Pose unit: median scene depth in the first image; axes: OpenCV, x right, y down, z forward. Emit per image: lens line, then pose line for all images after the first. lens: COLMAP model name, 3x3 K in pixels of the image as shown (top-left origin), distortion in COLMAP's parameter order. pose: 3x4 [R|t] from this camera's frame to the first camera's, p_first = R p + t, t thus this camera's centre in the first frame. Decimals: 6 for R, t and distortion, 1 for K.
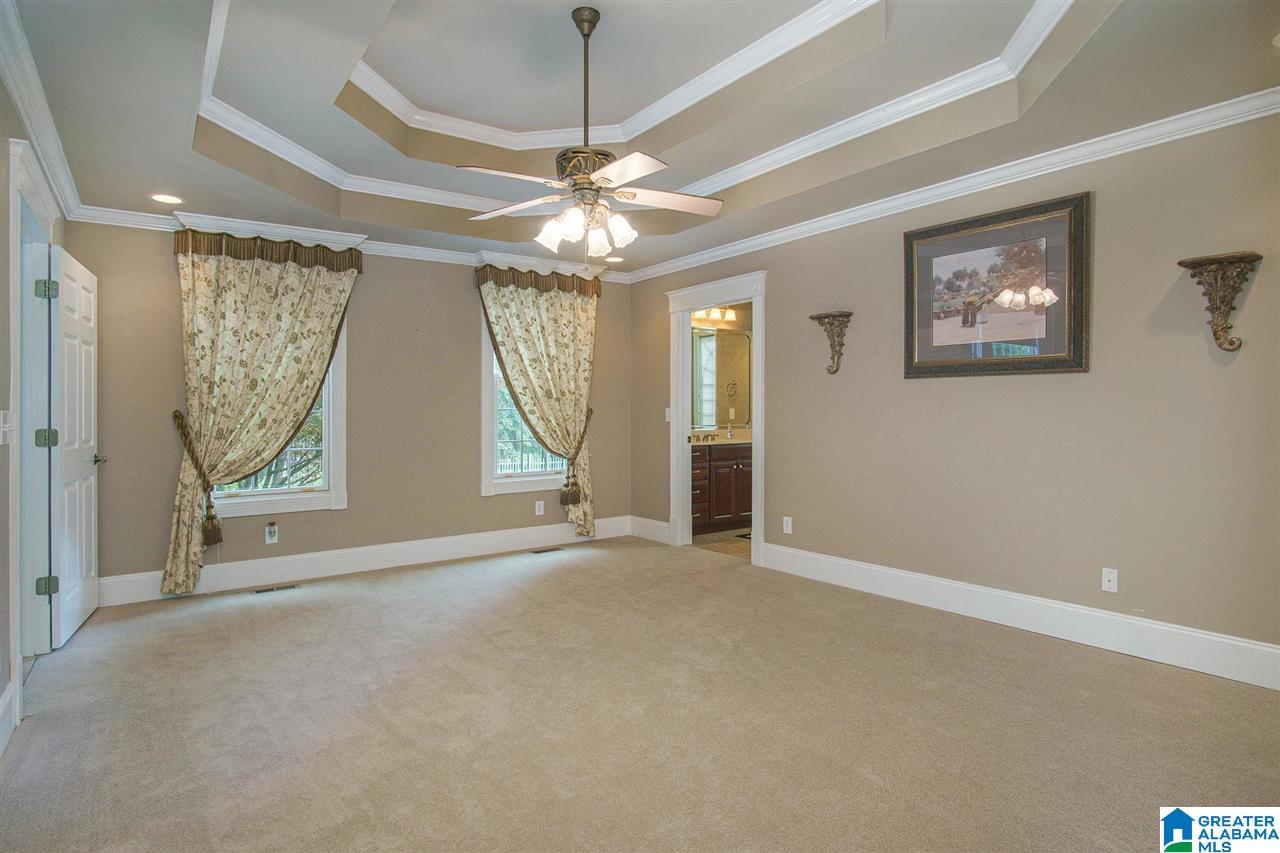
lens RADIAL K [[698.1, 0, 649.0], [0, 698.1, 421.3], [0, 0, 1]] dist [-0.007403, -0.002470]
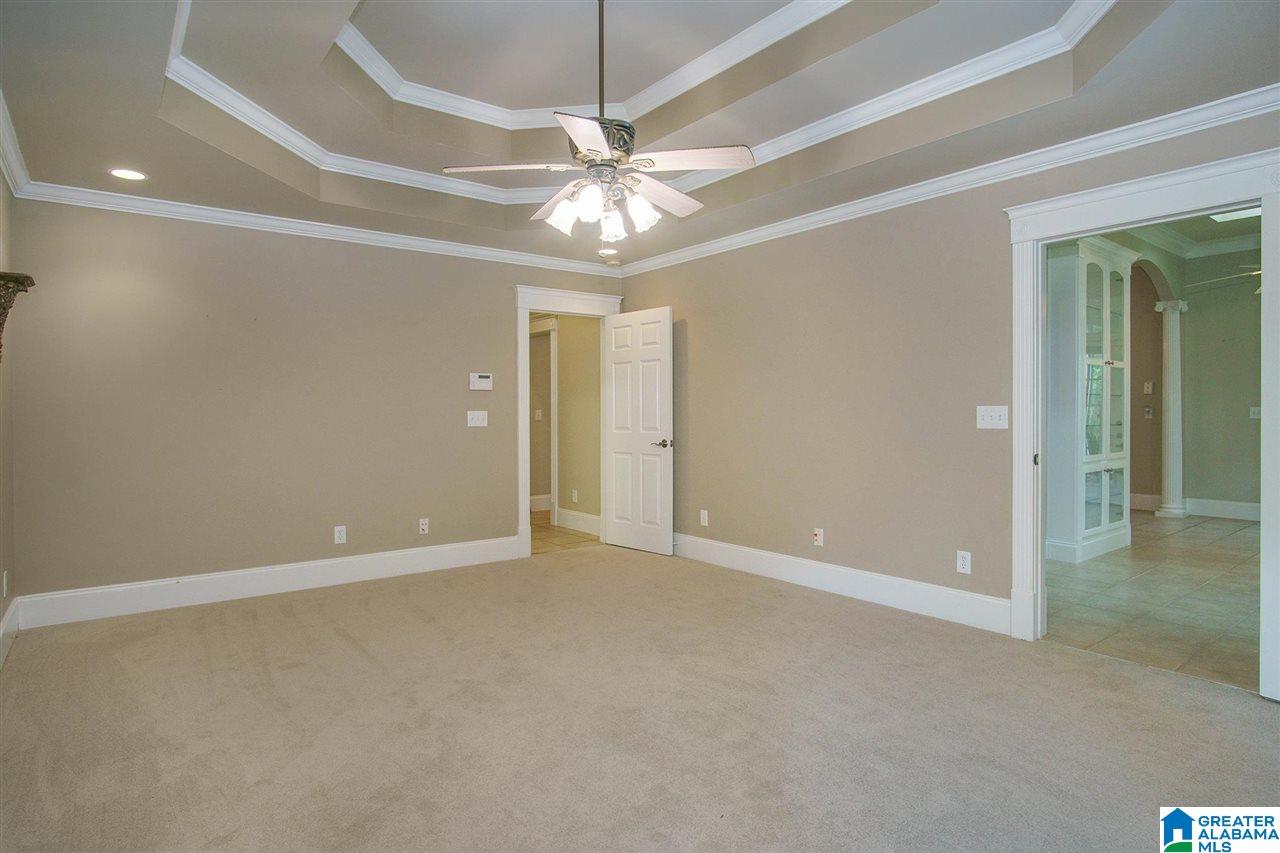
lens RADIAL K [[698.1, 0, 631.1], [0, 698.1, 421.5], [0, 0, 1]] dist [-0.007403, -0.002470]
pose [[0.999701, 0.002889, 0.024279, -0.073496], [-0.002852, 0.999995, -0.001526, -0.000965], [-0.024284, 0.001456, 0.999704, 0.099406]]
